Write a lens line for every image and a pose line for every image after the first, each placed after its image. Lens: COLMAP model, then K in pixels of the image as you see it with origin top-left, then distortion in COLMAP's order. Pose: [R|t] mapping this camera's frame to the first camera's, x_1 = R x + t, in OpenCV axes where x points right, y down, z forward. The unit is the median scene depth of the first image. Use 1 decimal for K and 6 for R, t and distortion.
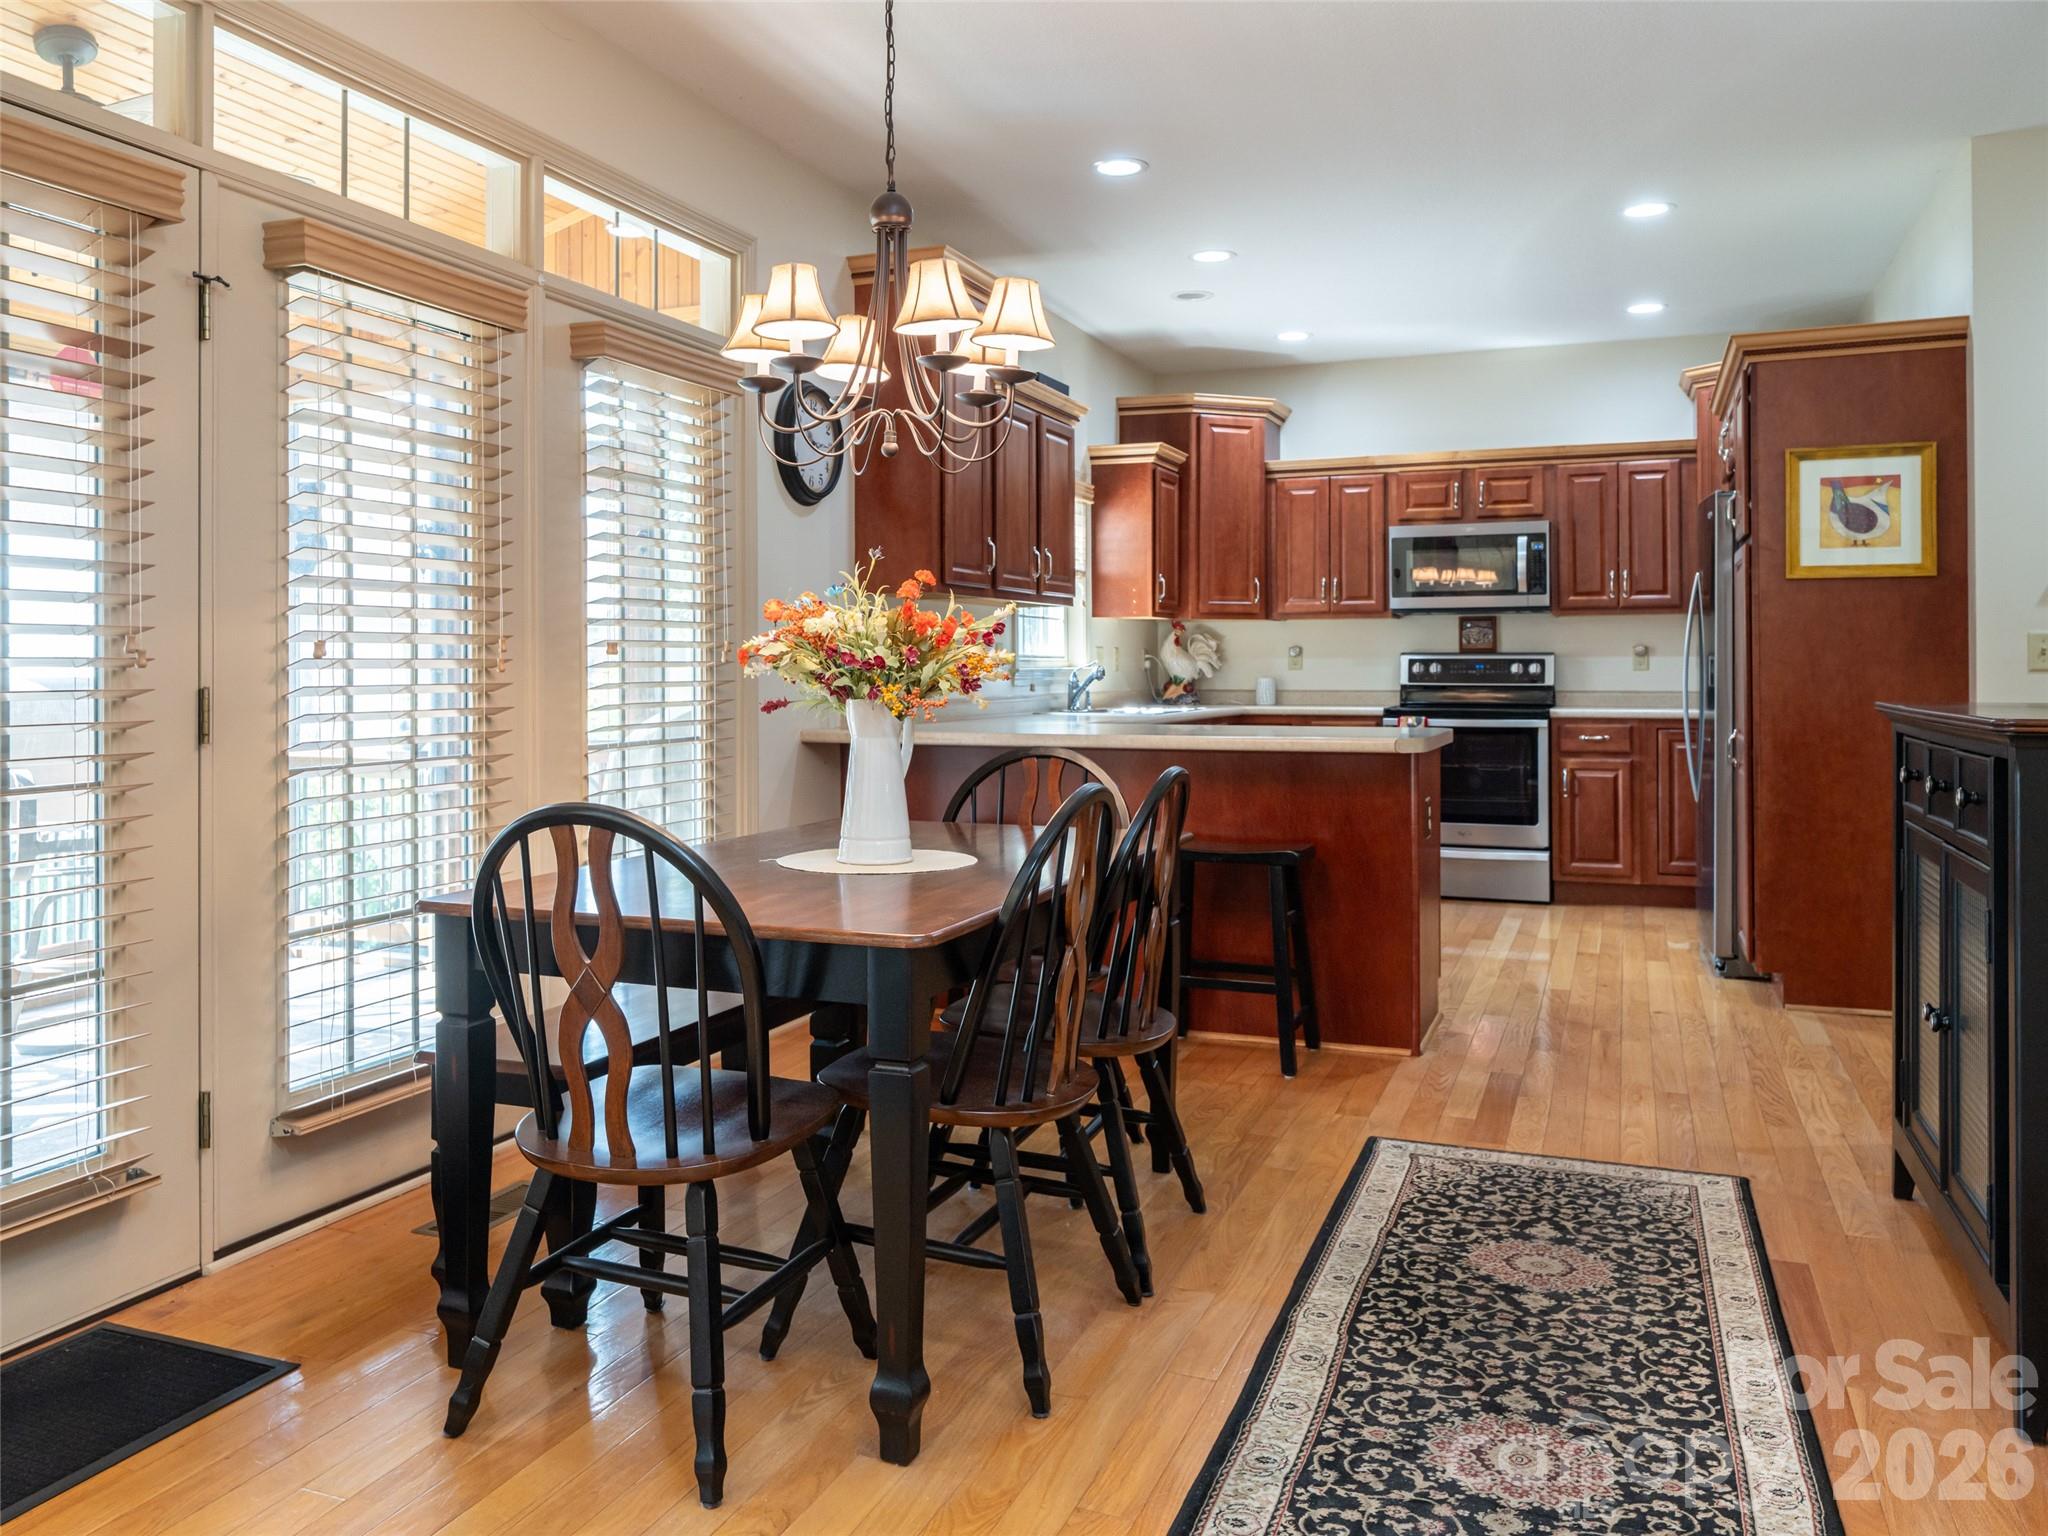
lens RADIAL K [[1535.2, 0, 971.4], [0, 1535.2, 665.6], [0, 0, 1]] dist [-0.005107, 0.007163]
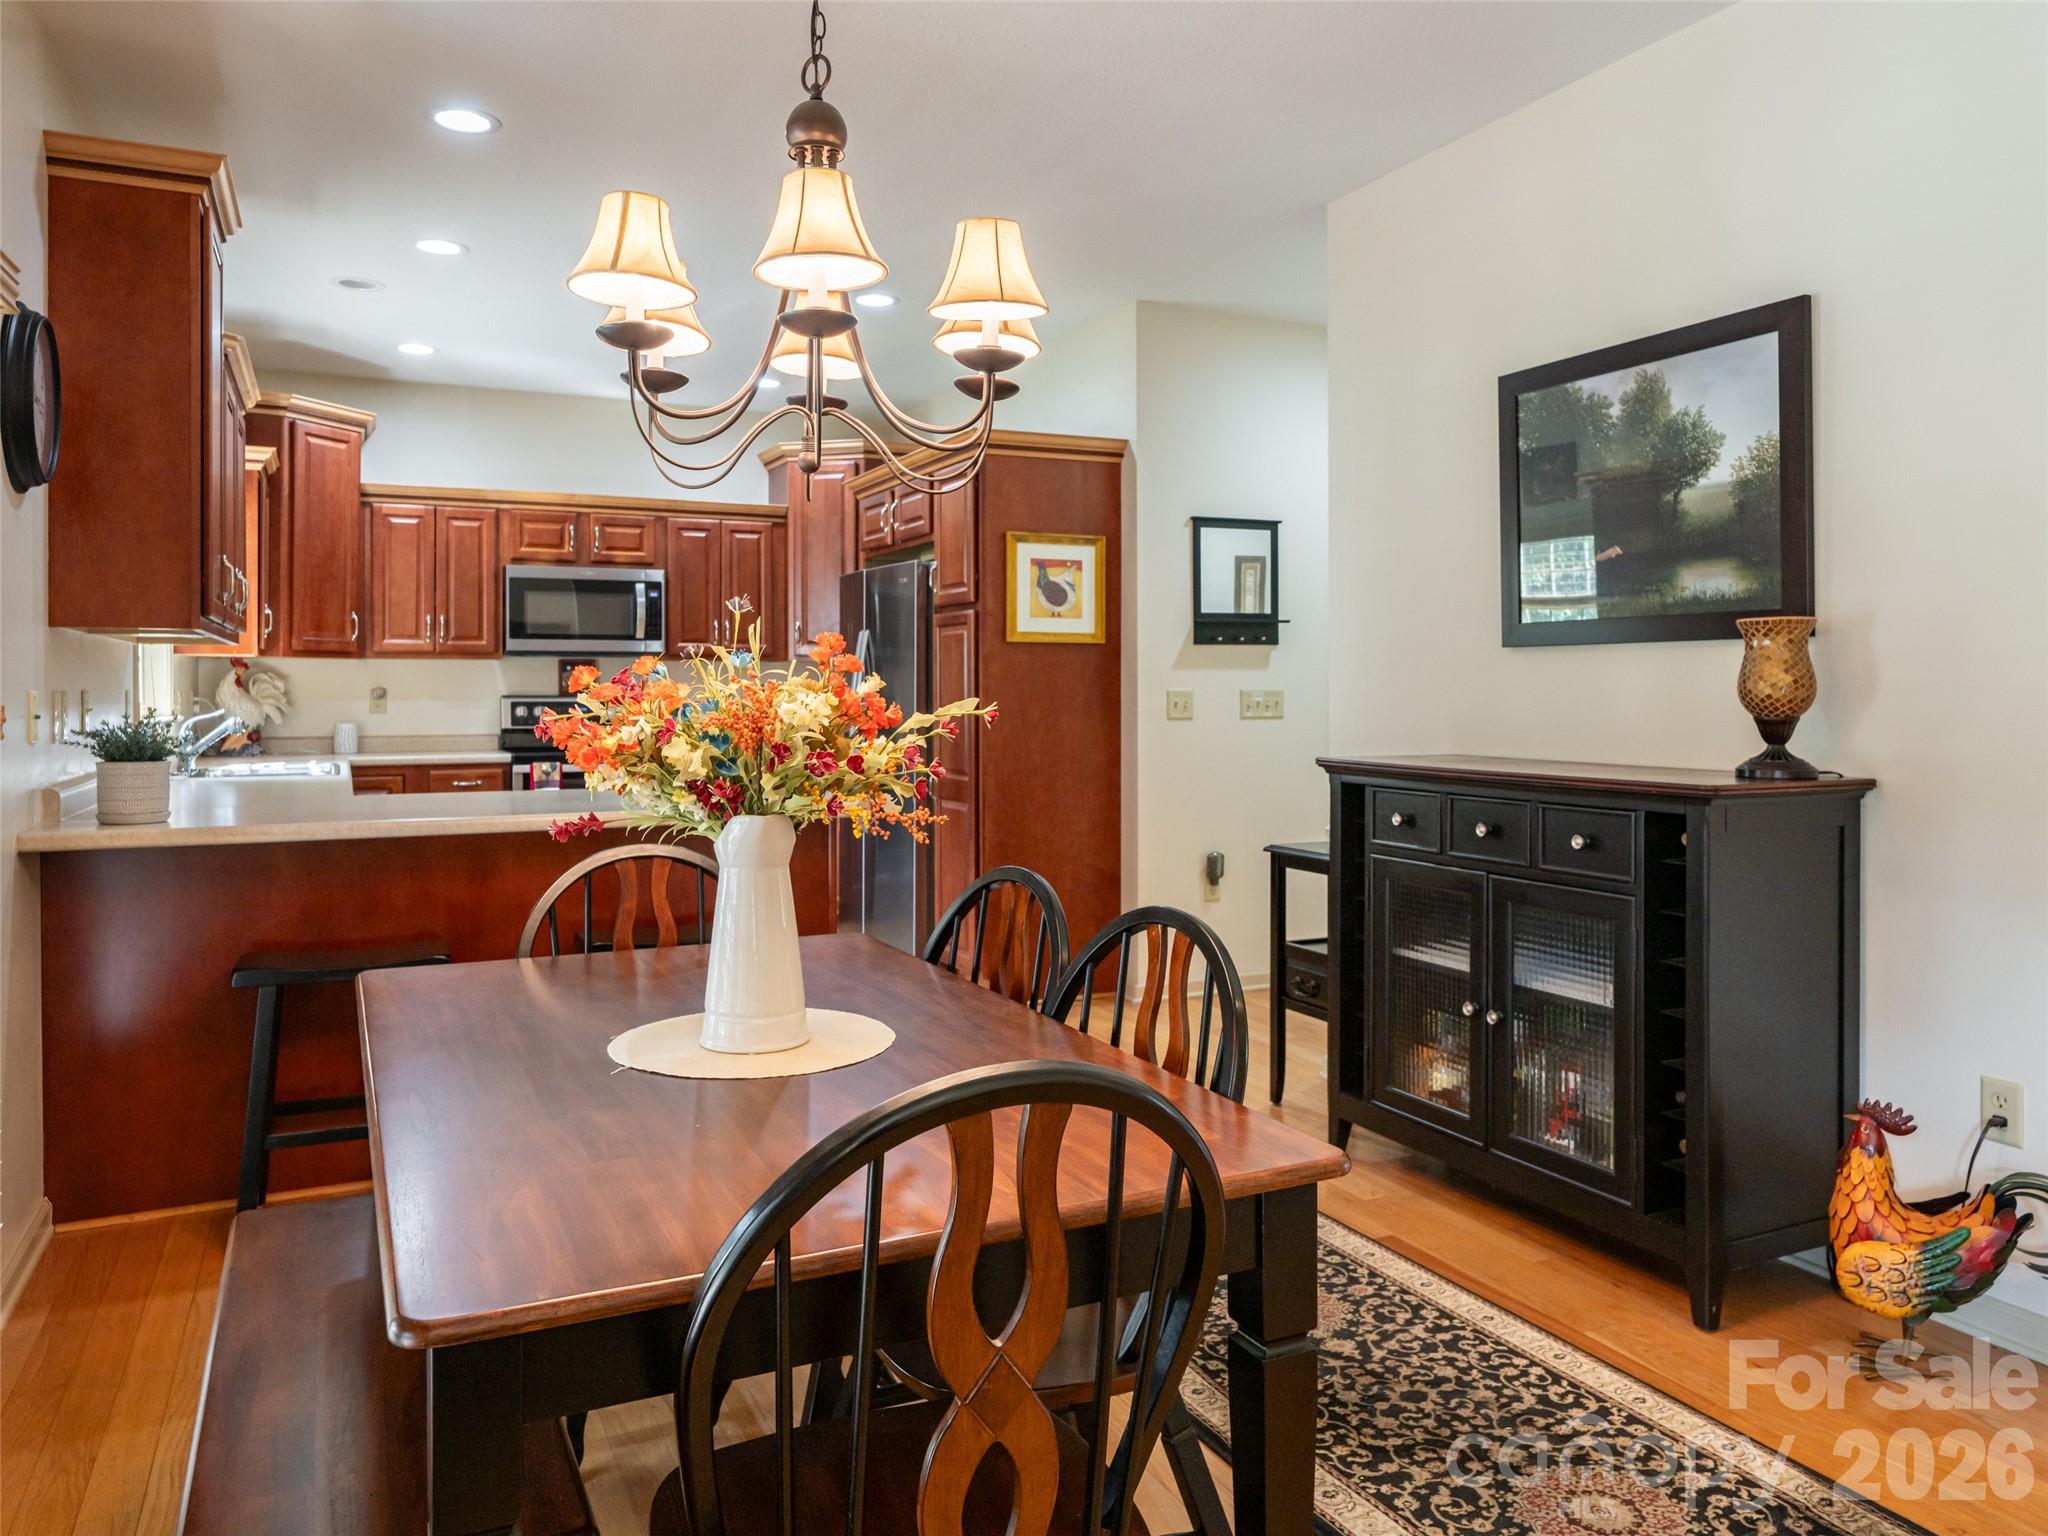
lens RADIAL K [[1408.6, 0, 1007.0], [0, 1408.6, 693.6], [0, 0, 1]] dist [-0.000360, 0.001340]
pose [[0.673163, -0.000548, 0.739494, -0.251619], [-0.001026, 0.999998, 0.001675, -0.017799], [-0.739493, -0.001886, 0.673161, 0.260323]]
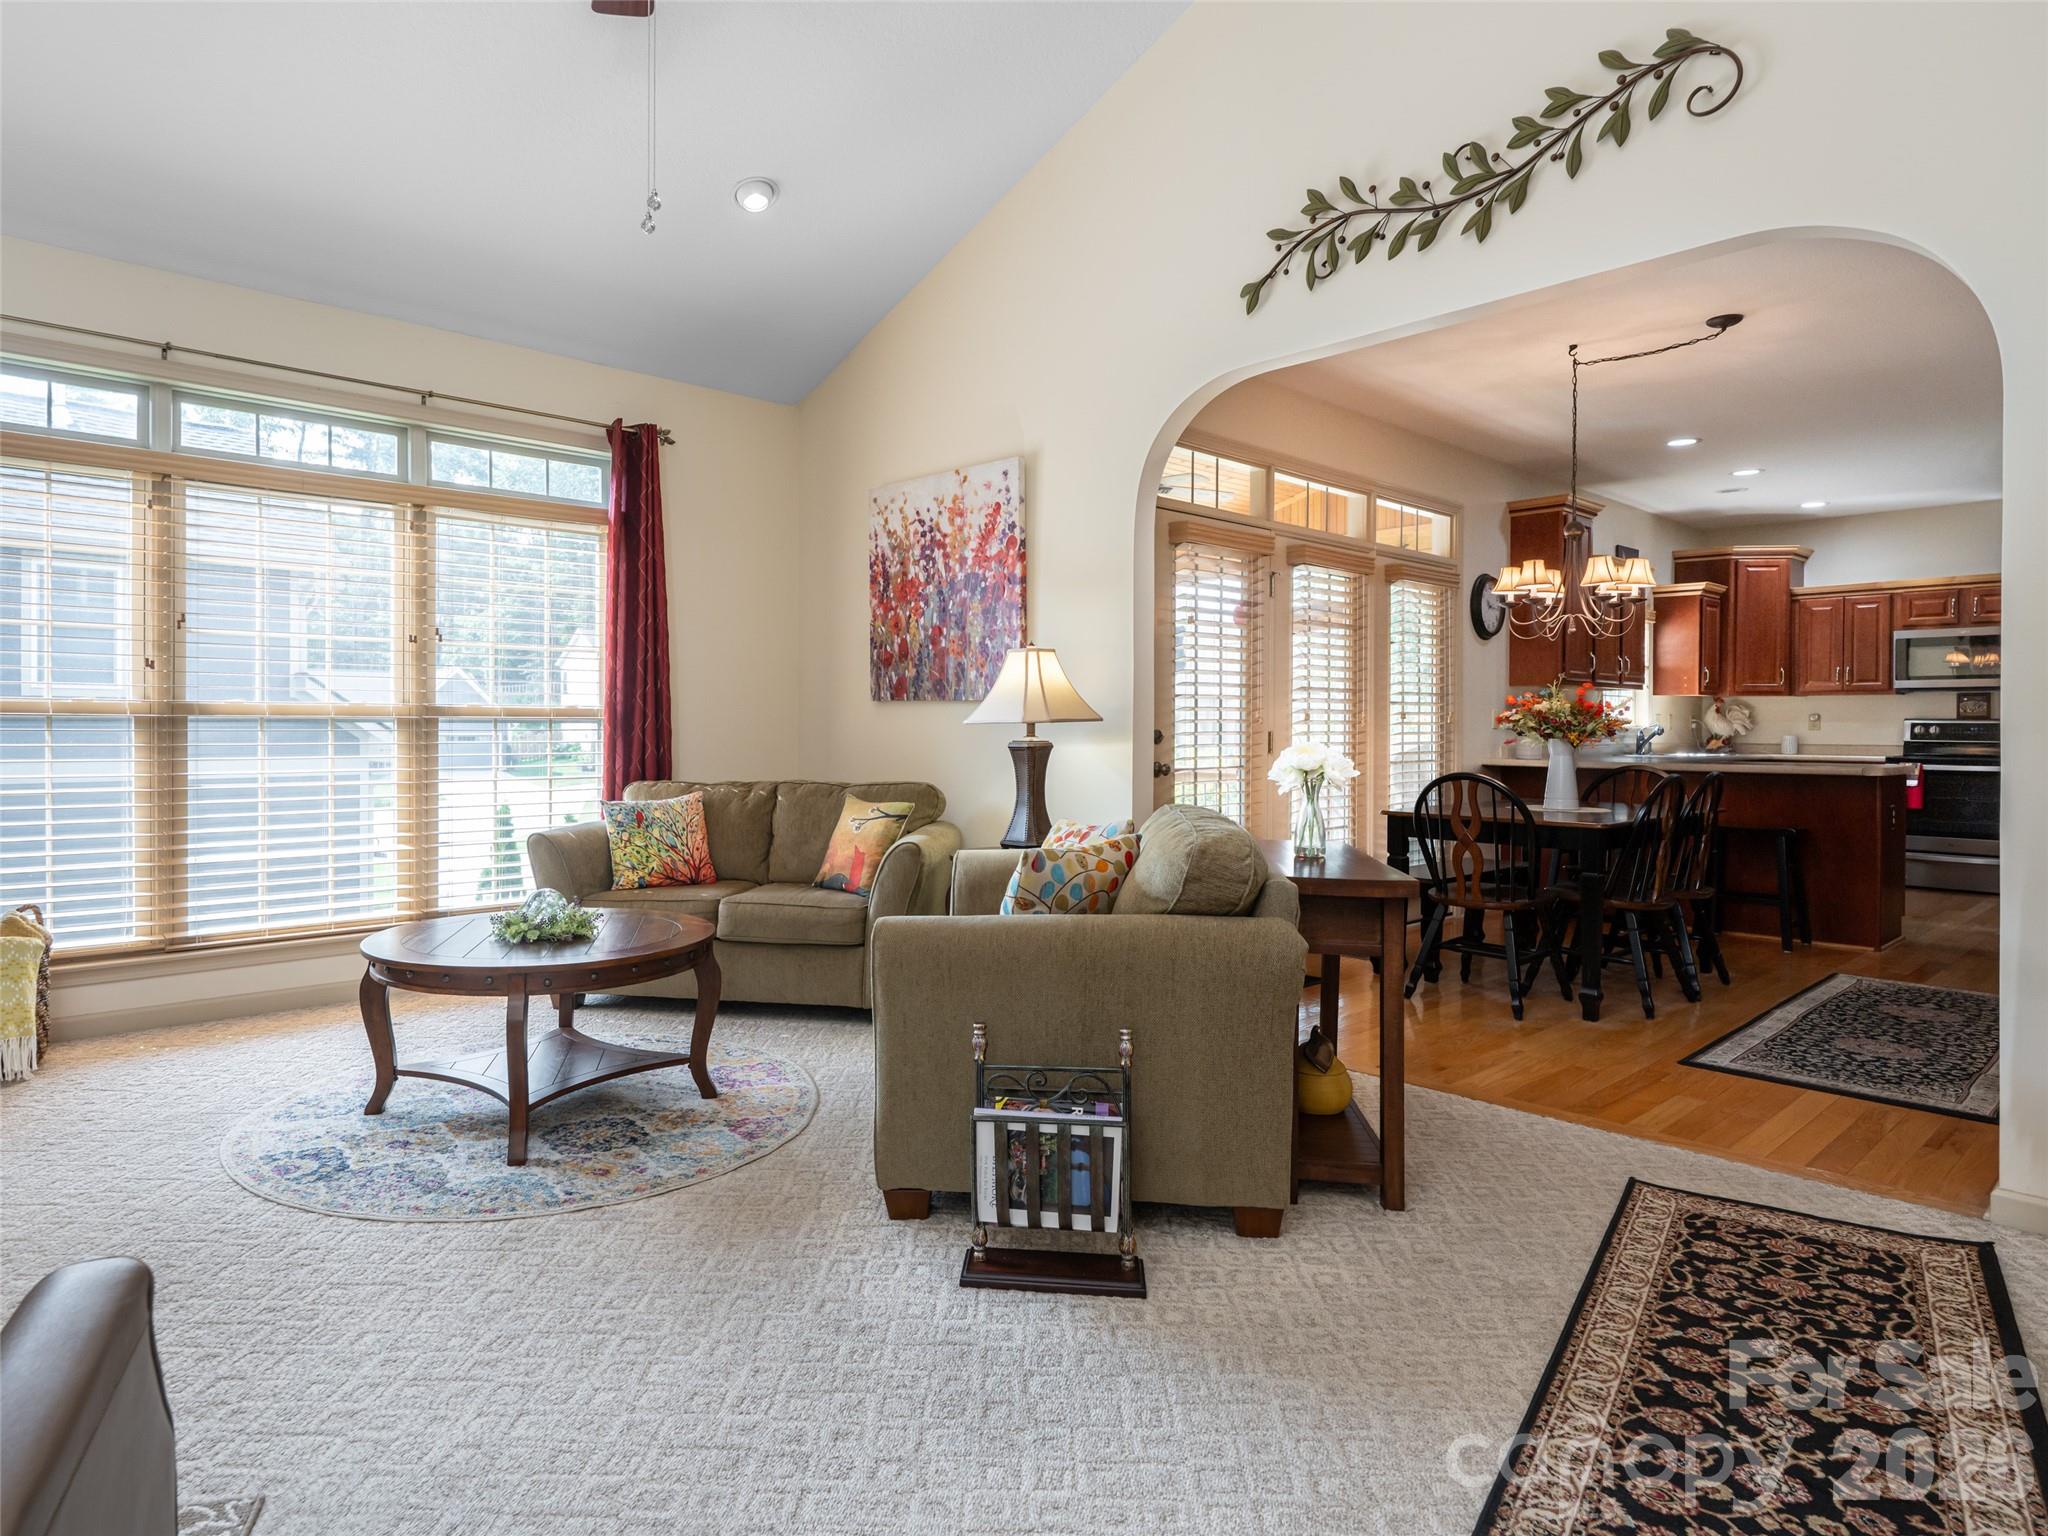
lens RADIAL K [[1129.6, 0, 982.9], [0, 1129.6, 733.6], [0, 0, 1]] dist [0.004269, -0.000575]
pose [[0.903698, 0.009722, -0.428061, -0.065281], [-0.006491, 0.999938, 0.009008, 0.002207], [0.428122, -0.005362, 0.903705, -0.484836]]
